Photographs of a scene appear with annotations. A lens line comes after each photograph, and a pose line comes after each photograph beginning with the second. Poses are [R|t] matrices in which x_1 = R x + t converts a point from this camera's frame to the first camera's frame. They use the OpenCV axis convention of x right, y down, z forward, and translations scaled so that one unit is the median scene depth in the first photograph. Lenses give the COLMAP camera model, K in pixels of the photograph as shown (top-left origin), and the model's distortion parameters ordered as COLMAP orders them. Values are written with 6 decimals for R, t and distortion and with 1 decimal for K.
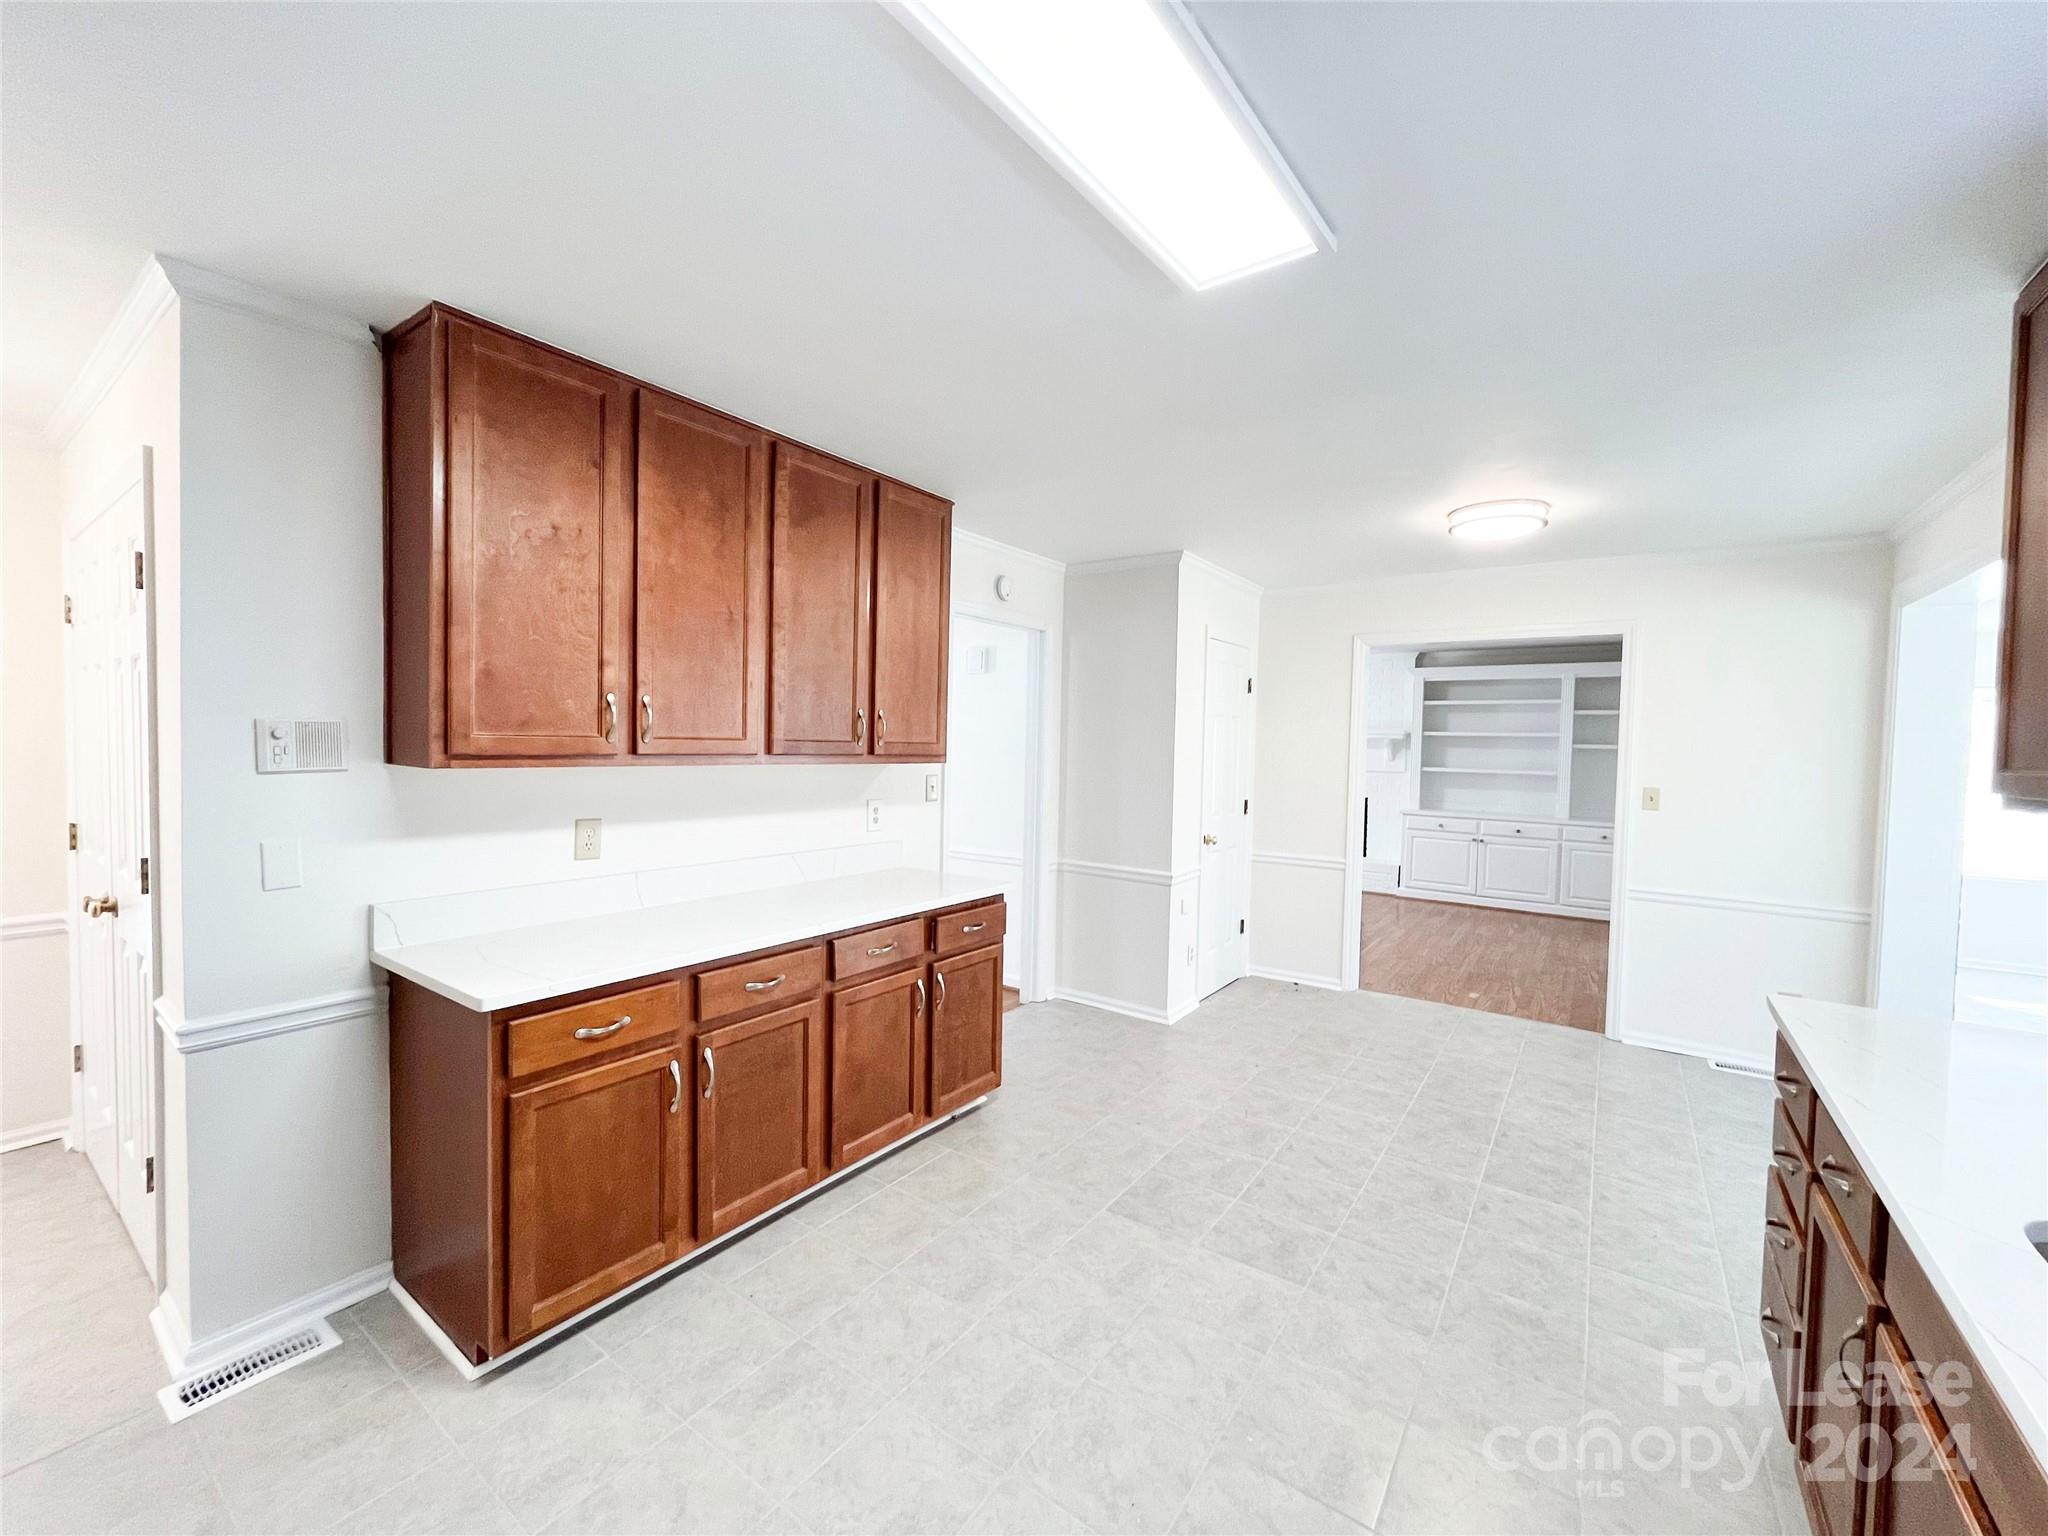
lens RADIAL K [[827.8, 0, 1018.1], [0, 827.8, 768.8], [0, 0, 1]] dist [-0.003361, 0.000107]
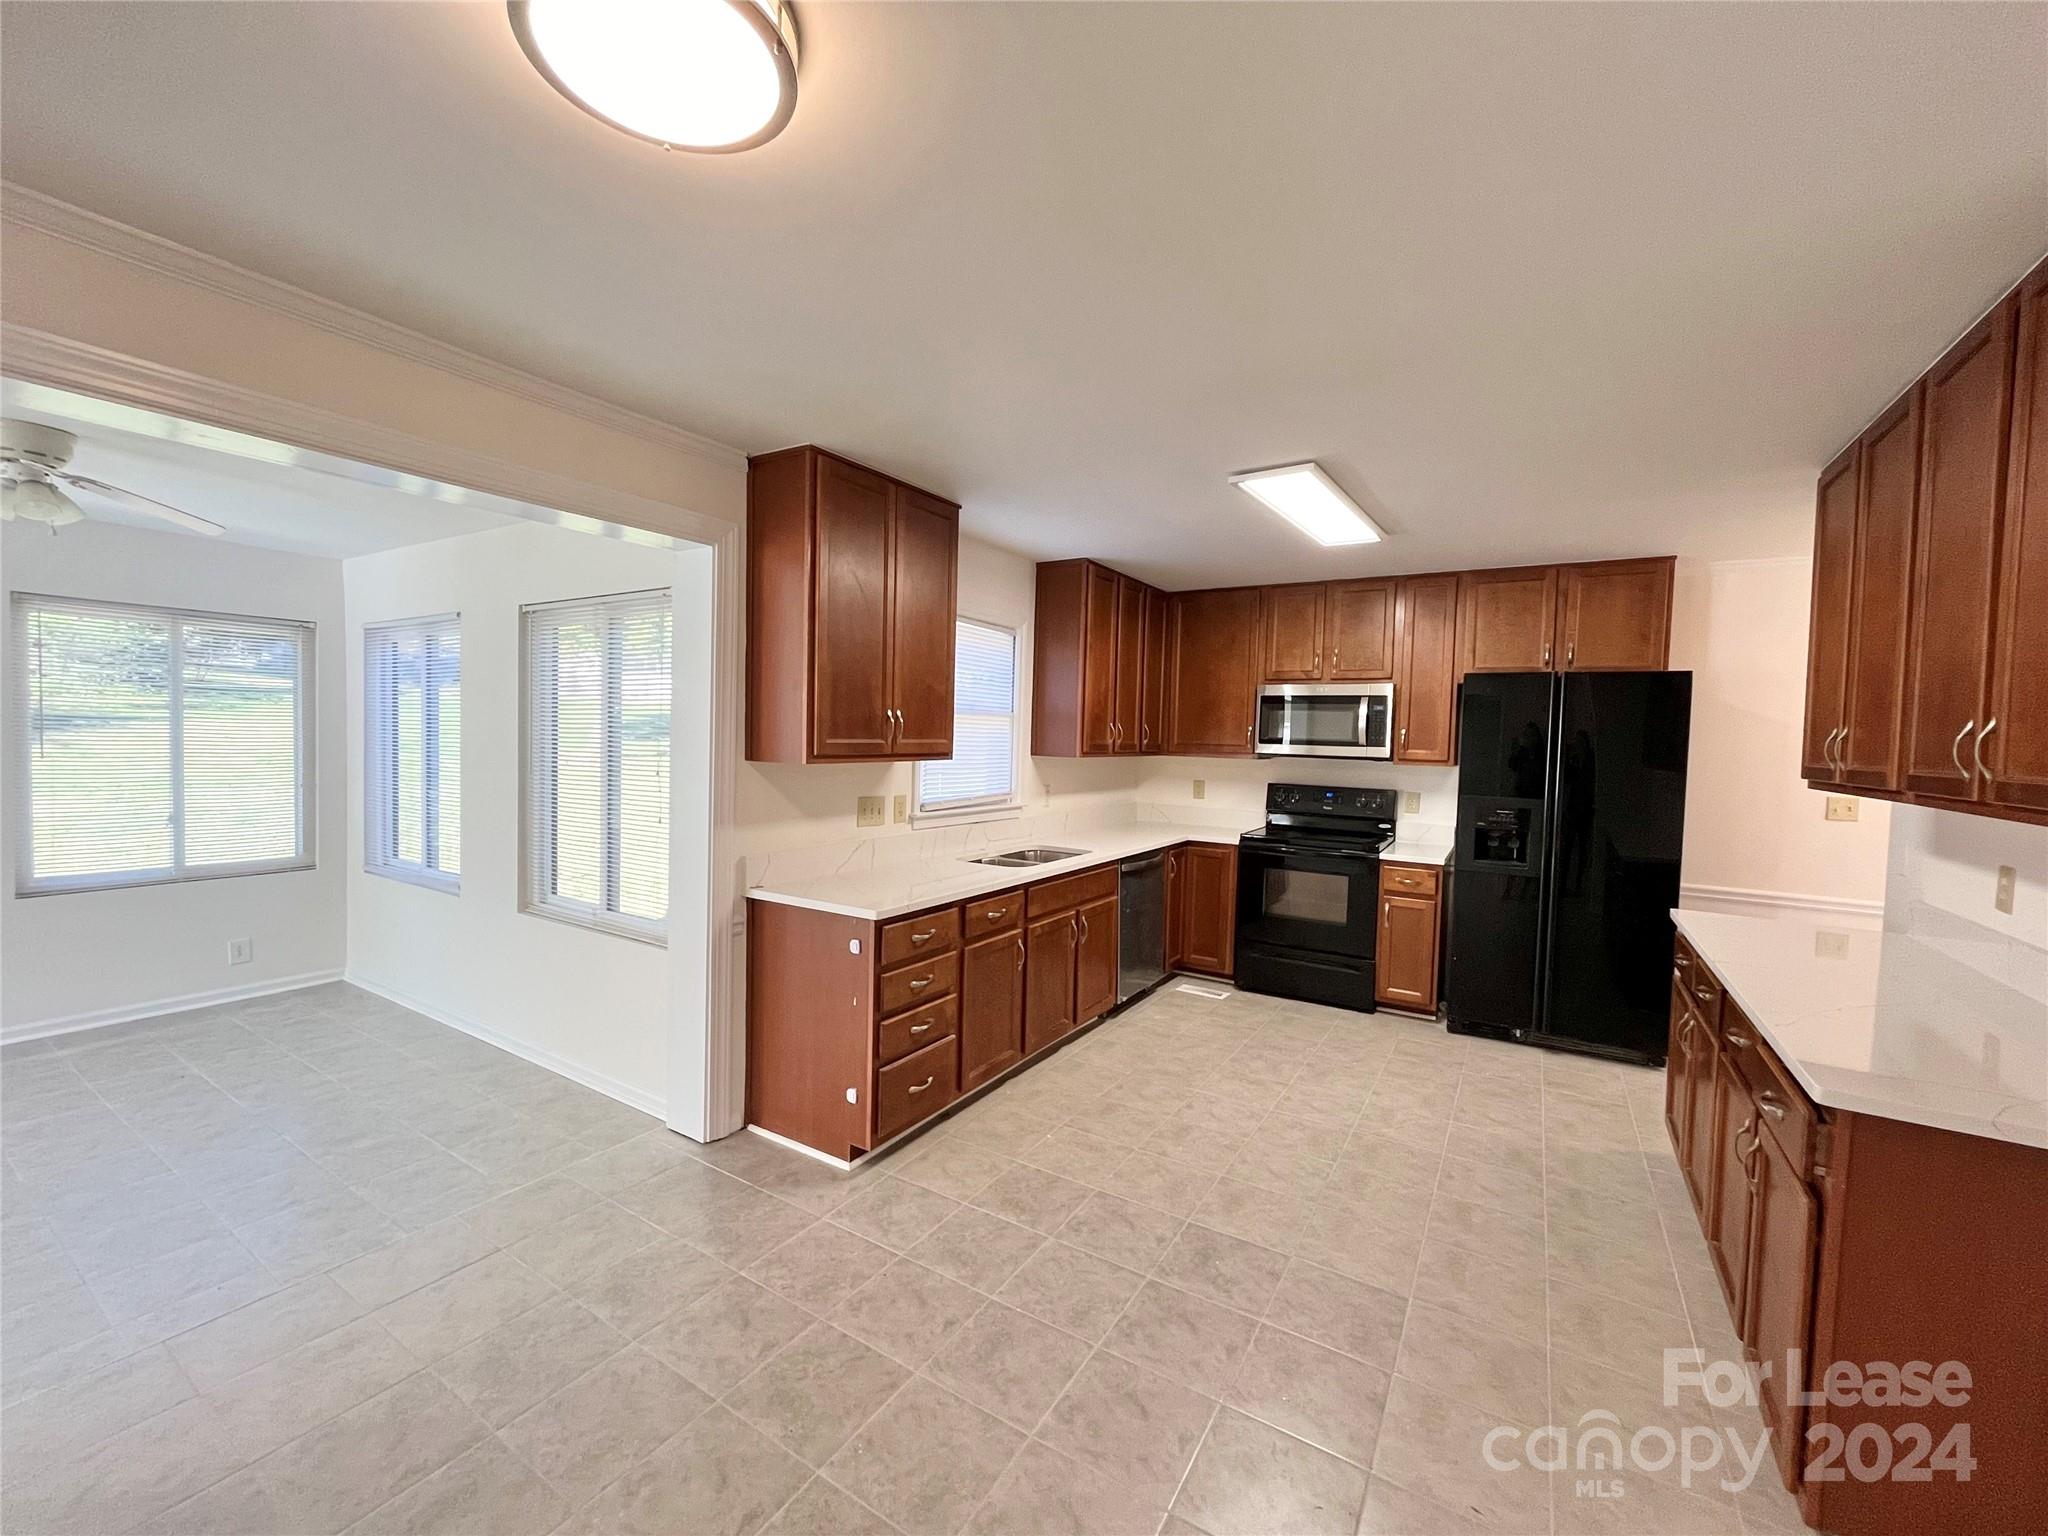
lens RADIAL K [[827.8, 0, 1018.1], [0, 827.8, 768.8], [0, 0, 1]] dist [-0.003361, 0.000107]
pose [[-0.997259, -0.041567, -0.061216, 0.590082], [-0.045970, 0.996319, 0.072356, -0.058365], [0.057983, 0.074972, -0.995498, 1.809184]]
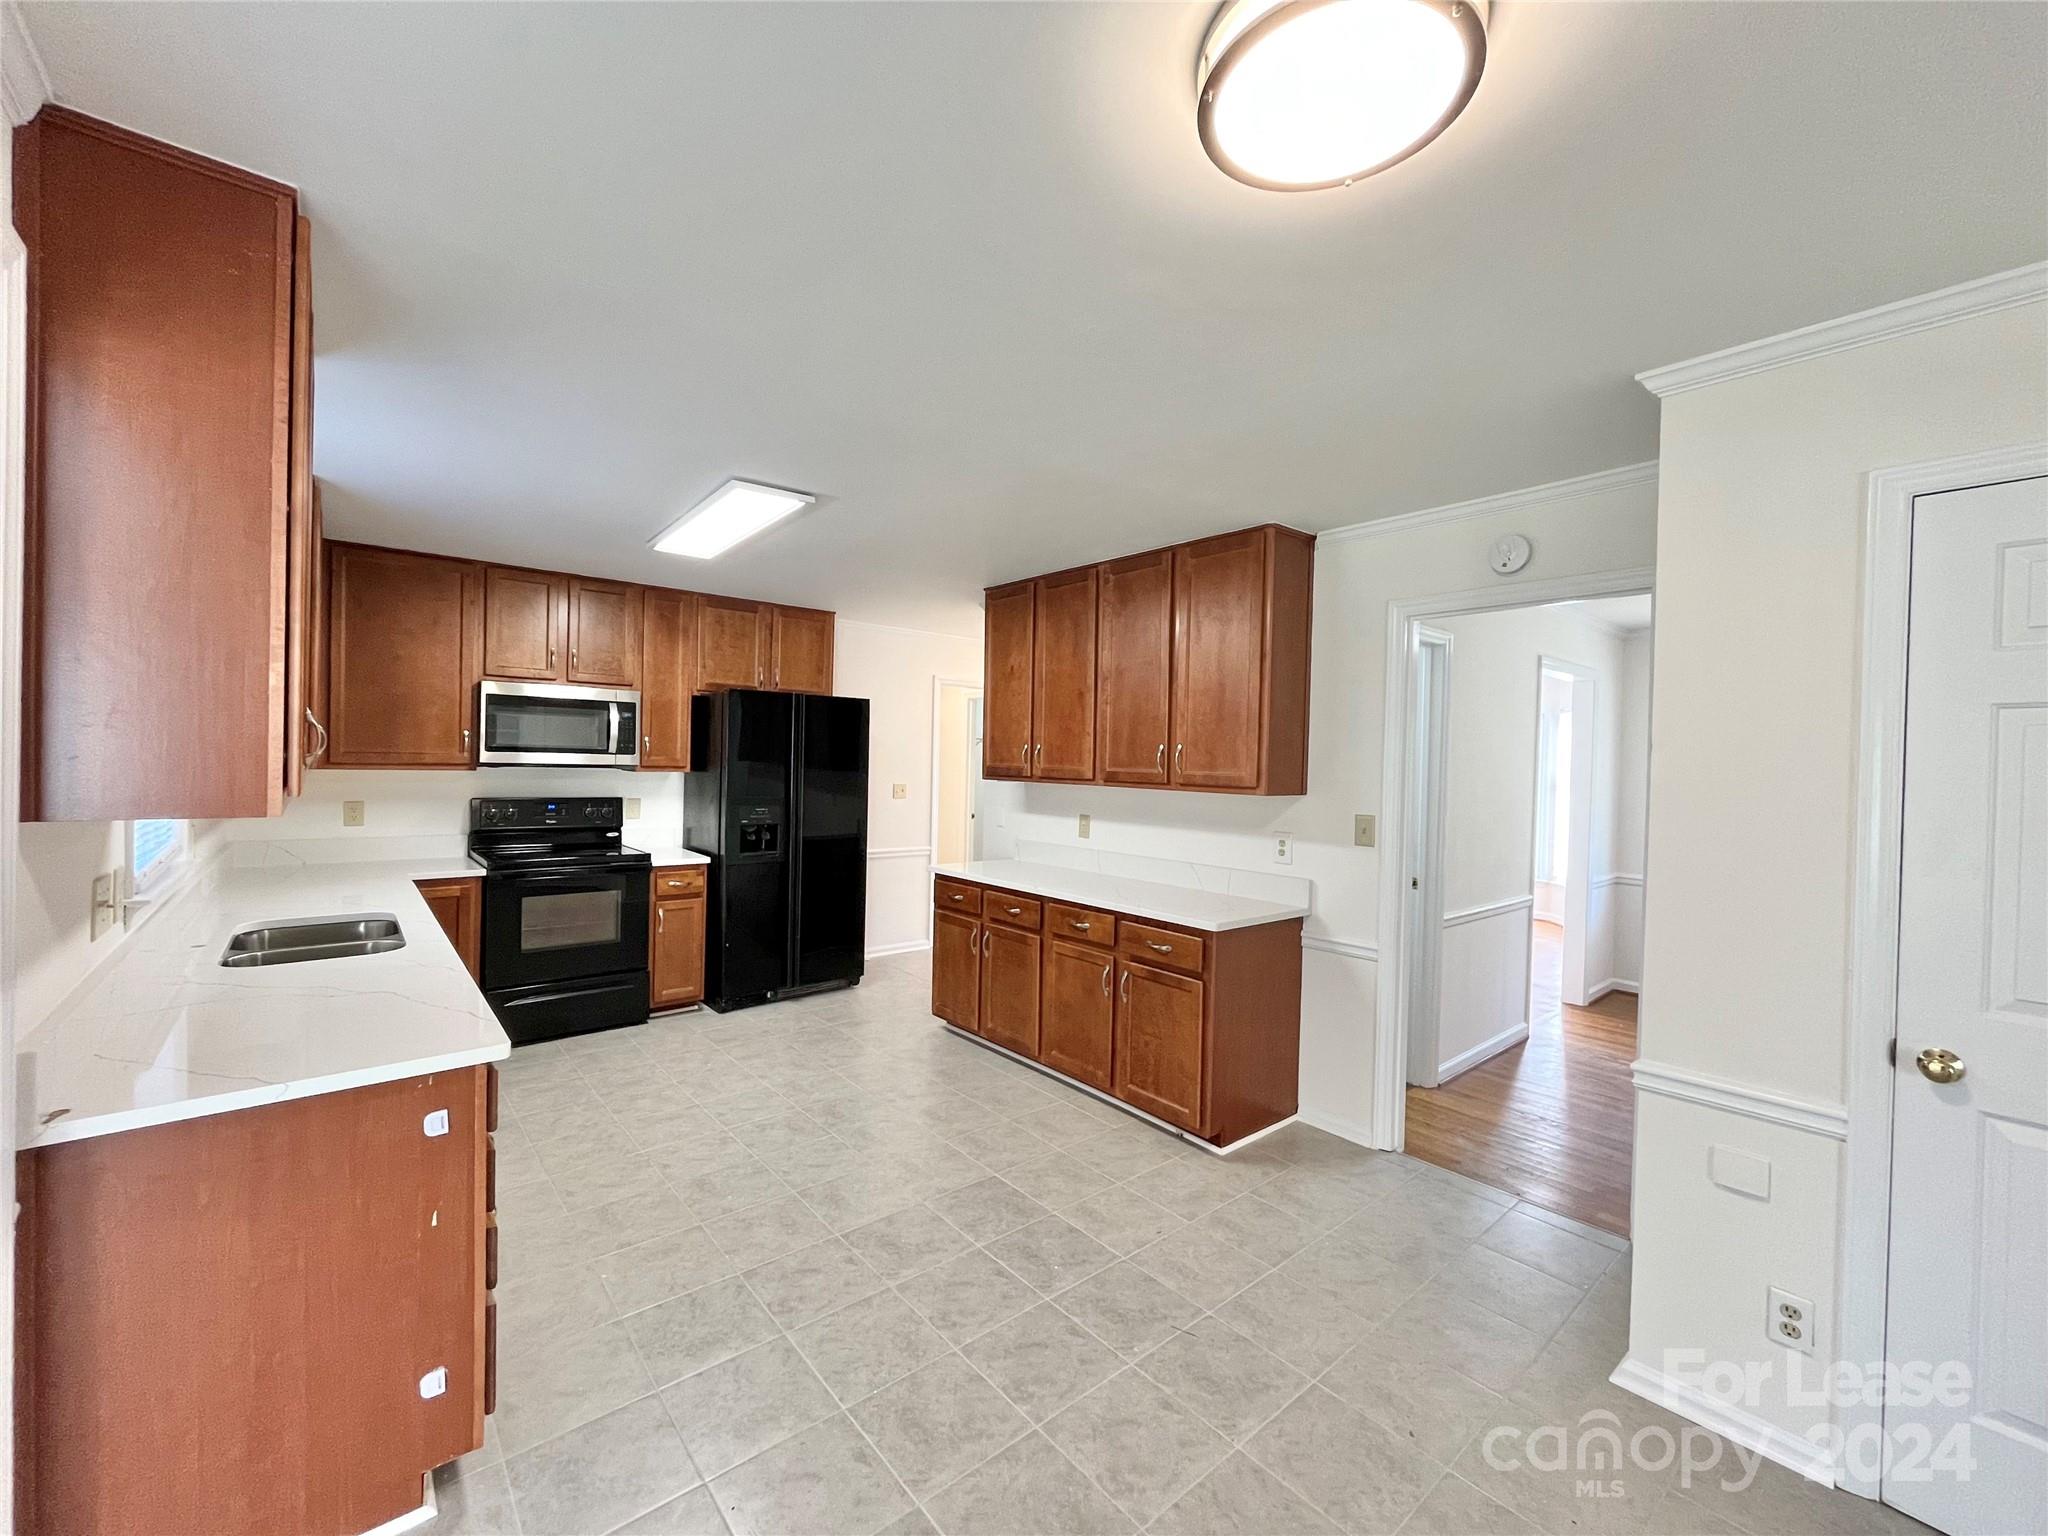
lens RADIAL K [[827.8, 0, 1018.1], [0, 827.8, 768.8], [0, 0, 1]] dist [-0.003361, 0.000107]
pose [[-0.249128, -0.012690, -0.968387, 1.225675], [-0.057748, 0.998330, 0.001773, -0.031552], [0.966747, 0.056364, -0.249445, 1.299416]]
